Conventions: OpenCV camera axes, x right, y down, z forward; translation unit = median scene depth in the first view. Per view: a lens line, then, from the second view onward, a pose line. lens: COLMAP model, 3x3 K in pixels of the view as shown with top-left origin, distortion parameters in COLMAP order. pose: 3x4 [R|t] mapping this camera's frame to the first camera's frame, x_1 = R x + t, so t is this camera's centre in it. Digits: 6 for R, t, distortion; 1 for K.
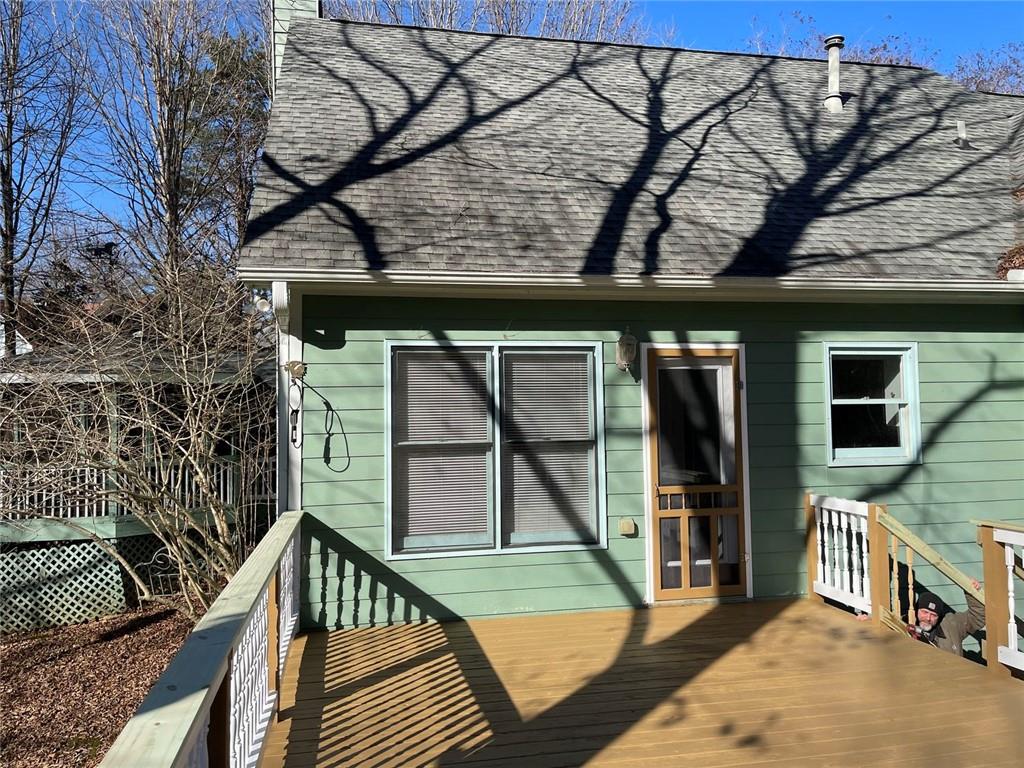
lens RADIAL K [[776.4, 0, 514.4], [0, 776.4, 376.3], [0, 0, 1]] dist [0.059688, -0.074105]
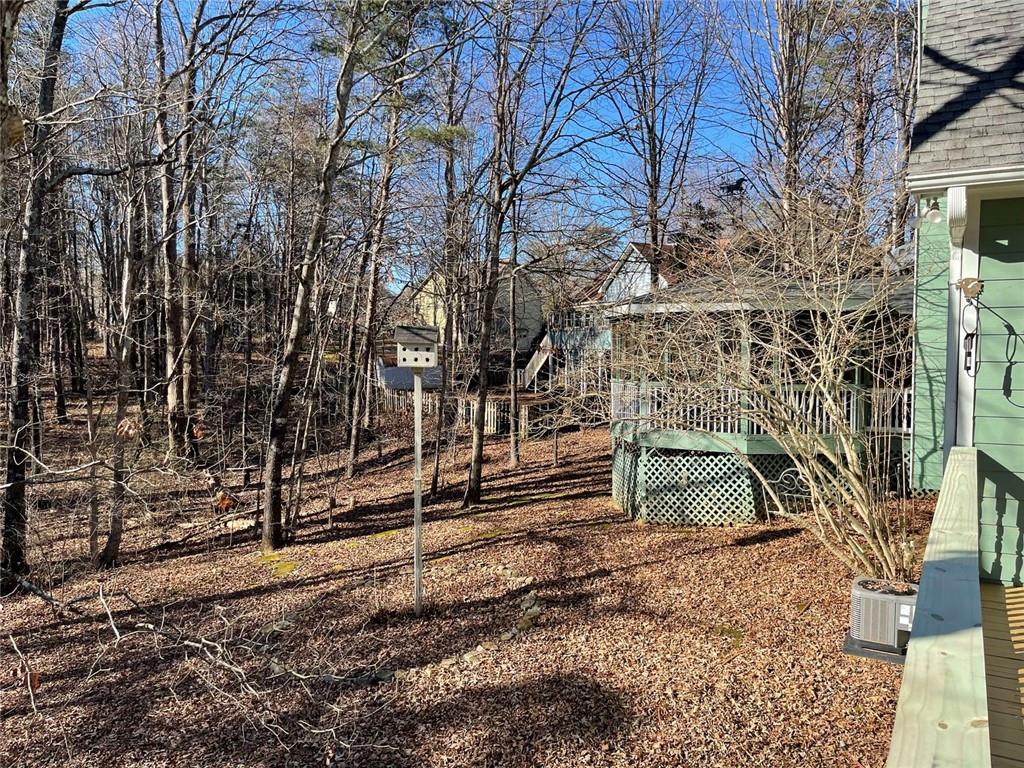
lens RADIAL K [[776.4, 0, 527.4], [0, 776.4, 378.2], [0, 0, 1]] dist [0.059688, -0.074105]
pose [[0.751557, 0.044994, -0.658132, -0.058915], [0.015129, 0.996233, 0.085386, 0.008432], [0.659495, -0.074129, 0.748045, 0.003696]]
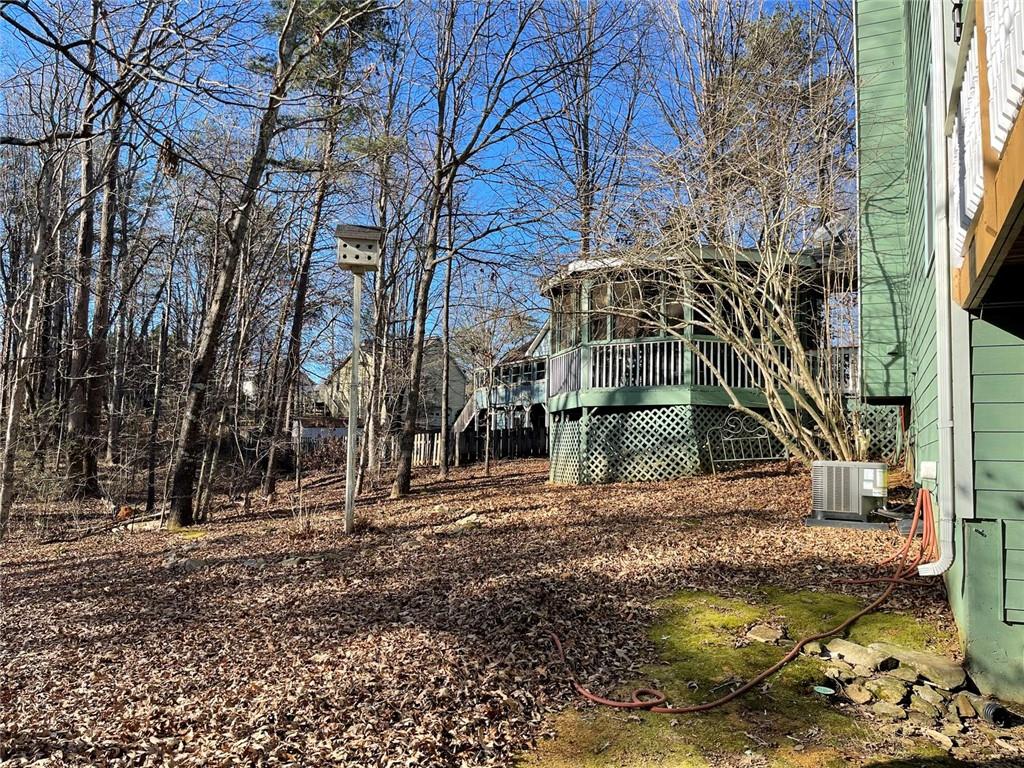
lens RADIAL K [[776.4, 0, 512.2], [0, 776.4, 387.2], [0, 0, 1]] dist [0.059688, -0.074105]
pose [[0.805683, -0.017918, -0.592076, -0.147703], [-0.010892, 0.998925, -0.045051, 0.434337], [0.592247, 0.042746, 0.804622, 0.018826]]
